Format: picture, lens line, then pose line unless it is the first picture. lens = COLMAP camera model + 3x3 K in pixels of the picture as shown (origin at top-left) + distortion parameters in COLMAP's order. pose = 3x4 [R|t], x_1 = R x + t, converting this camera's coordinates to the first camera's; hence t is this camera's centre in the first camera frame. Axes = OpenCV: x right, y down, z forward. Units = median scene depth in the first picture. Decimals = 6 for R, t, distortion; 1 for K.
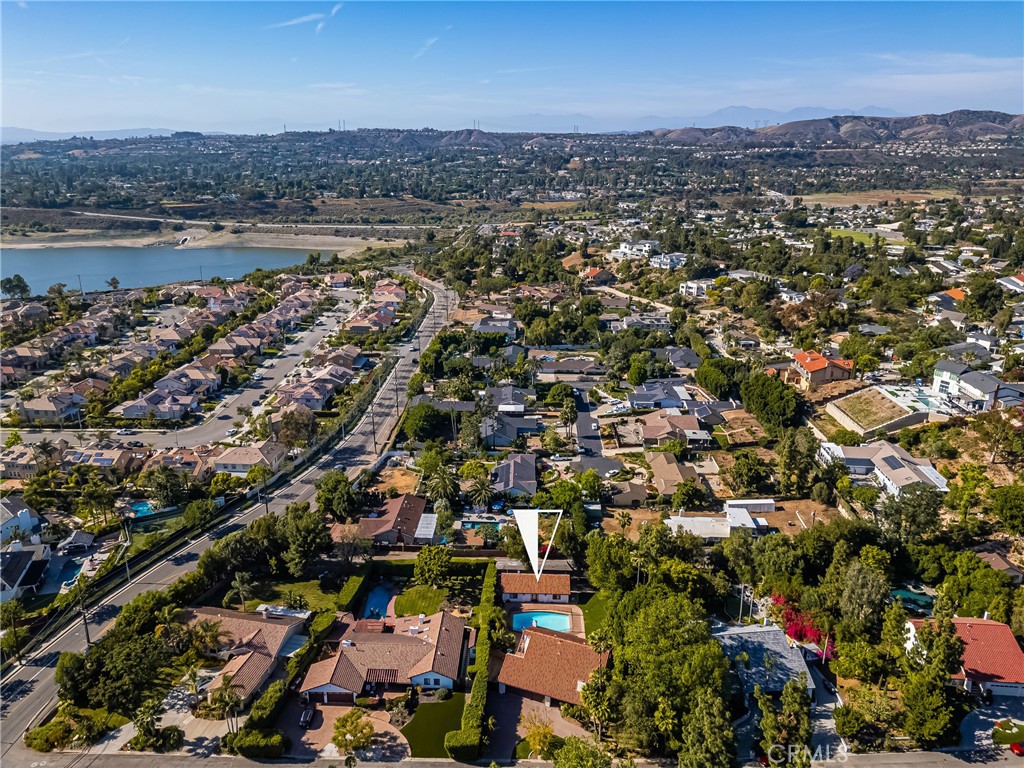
lens RADIAL K [[707.0, 0, 512.0], [0, 707.0, 384.0], [0, 0, 1]] dist [0.062077, -0.058640]
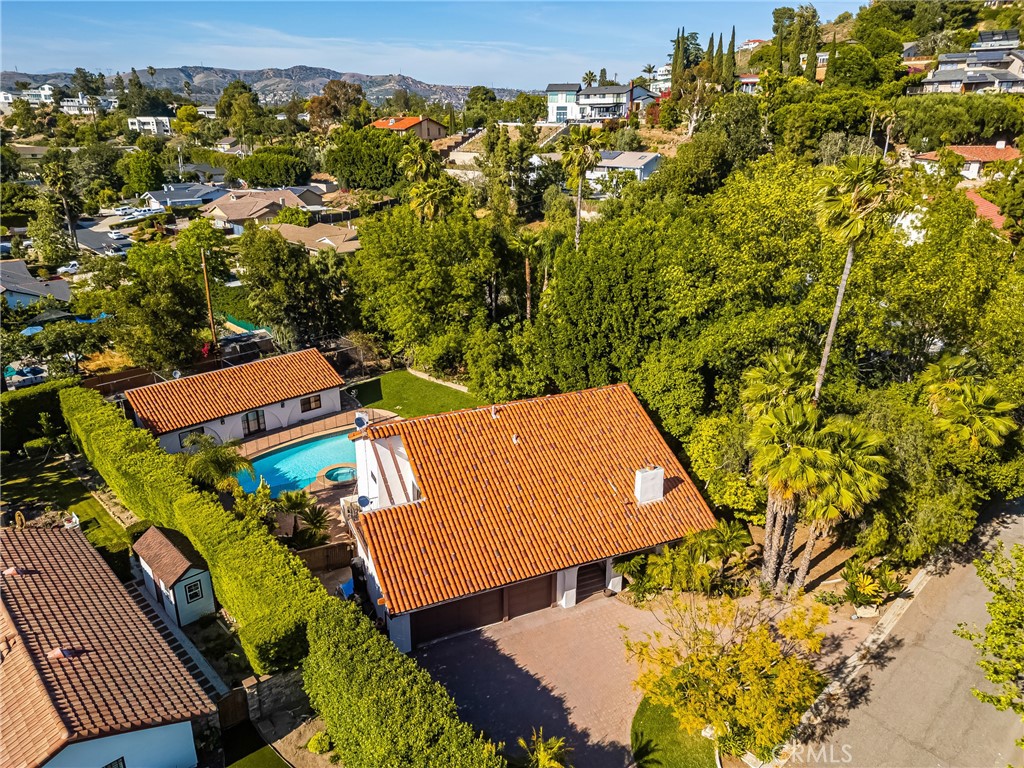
lens RADIAL K [[707.0, 0, 512.0], [0, 707.0, 384.0], [0, 0, 1]] dist [0.062077, -0.058640]
pose [[0.694287, -0.256606, 0.672398, -0.062116], [0.224914, 0.964844, 0.135976, 0.148353], [-0.683651, 0.056826, 0.727593, 0.371097]]
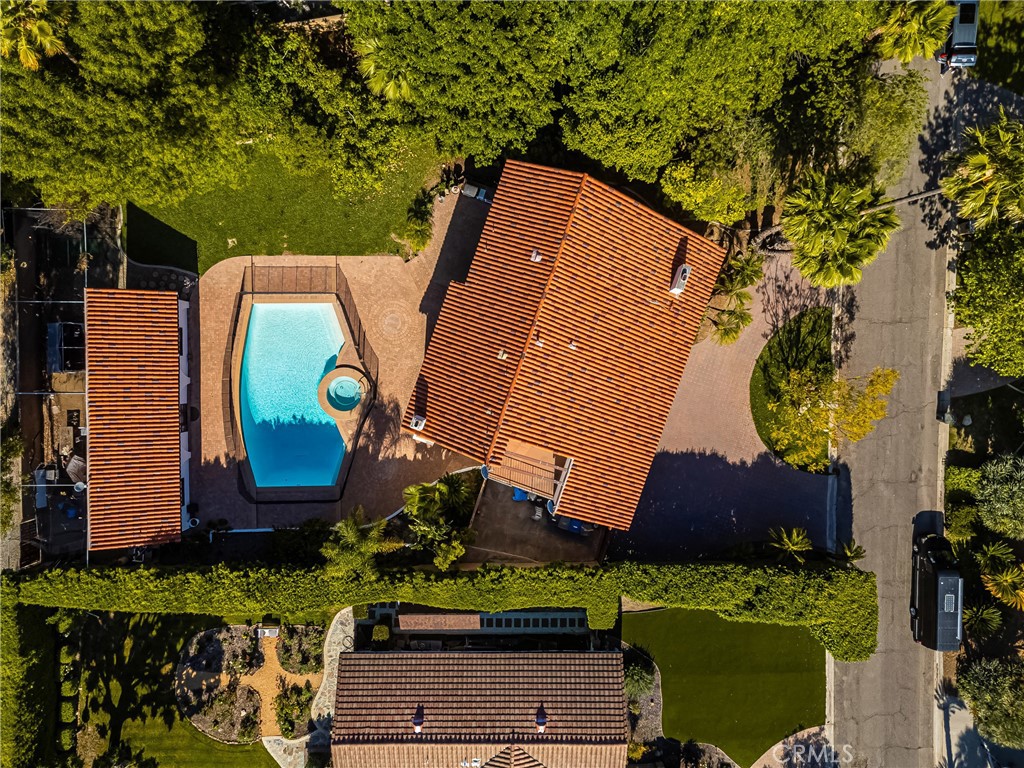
lens RADIAL K [[707.0, 0, 512.0], [0, 707.0, 384.0], [0, 0, 1]] dist [0.062077, -0.058640]
pose [[-0.033123, -0.999286, -0.018175, 0.026381], [0.312717, -0.027635, 0.949444, 0.039293], [-0.949269, 0.025765, 0.313409, 0.441950]]
